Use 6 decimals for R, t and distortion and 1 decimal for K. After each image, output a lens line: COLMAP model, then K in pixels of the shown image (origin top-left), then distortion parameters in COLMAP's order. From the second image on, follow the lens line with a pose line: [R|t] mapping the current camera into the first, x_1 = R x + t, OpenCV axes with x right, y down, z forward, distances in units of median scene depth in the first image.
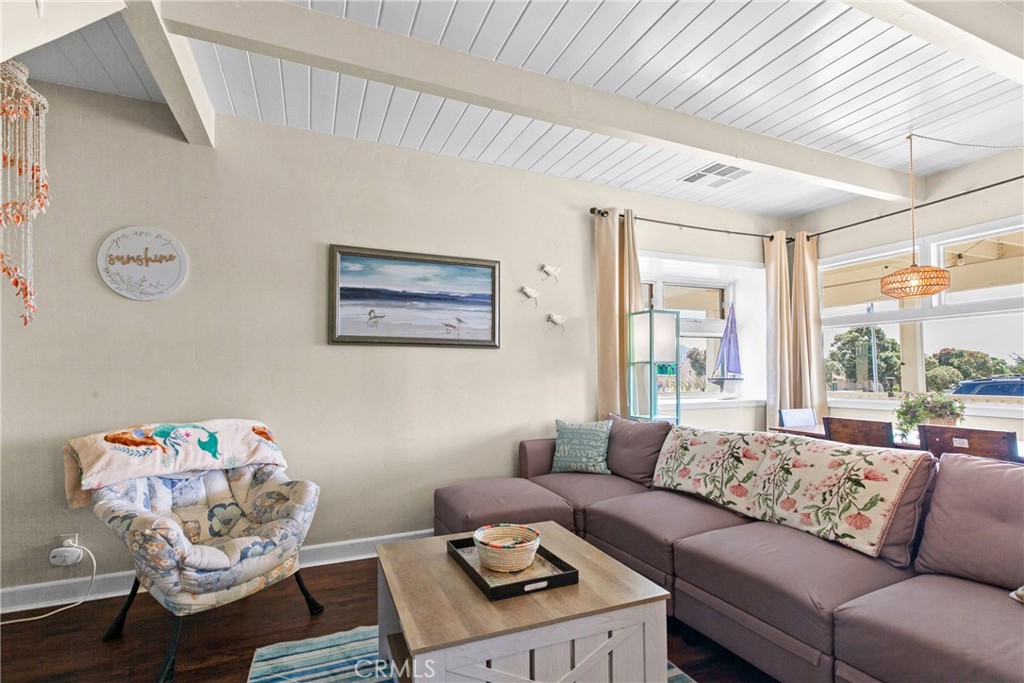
lens RADIAL K [[475.8, 0, 508.9], [0, 475.8, 355.2], [0, 0, 1]] dist [0.001678, -0.000919]
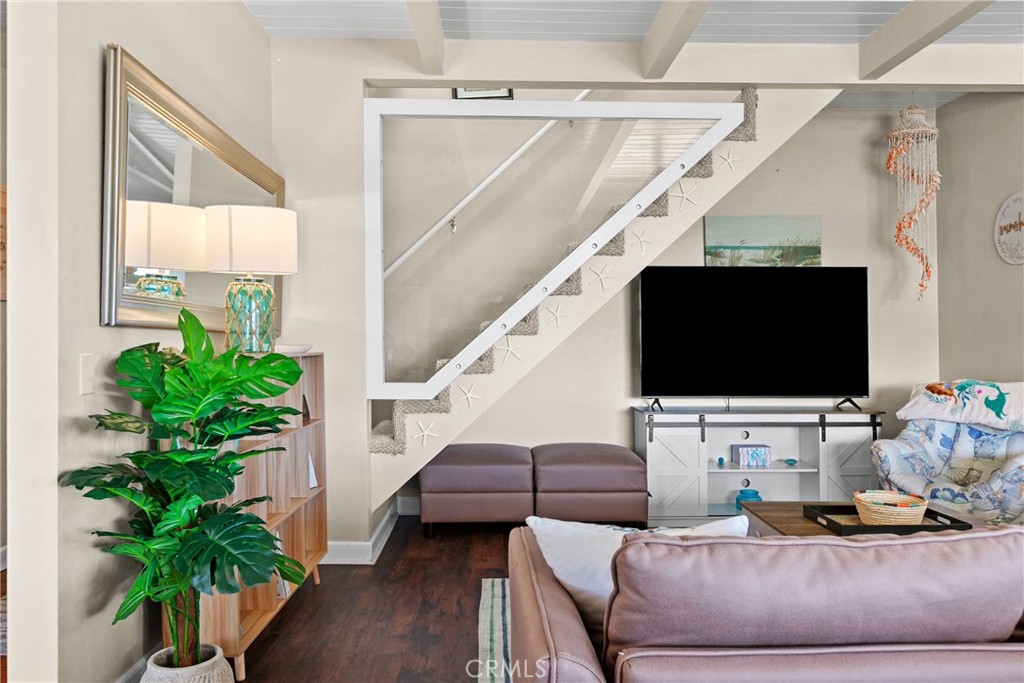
lens RADIAL K [[688.2, 0, 512.0], [0, 688.2, 341.5], [0, 0, 1]] dist [0.003119, 0.000529]
pose [[-0.351920, 0.012924, -0.935941, 1.166616], [0.035837, 0.999358, 0.000324, 0.014130], [0.935344, -0.033427, -0.352157, 0.558655]]
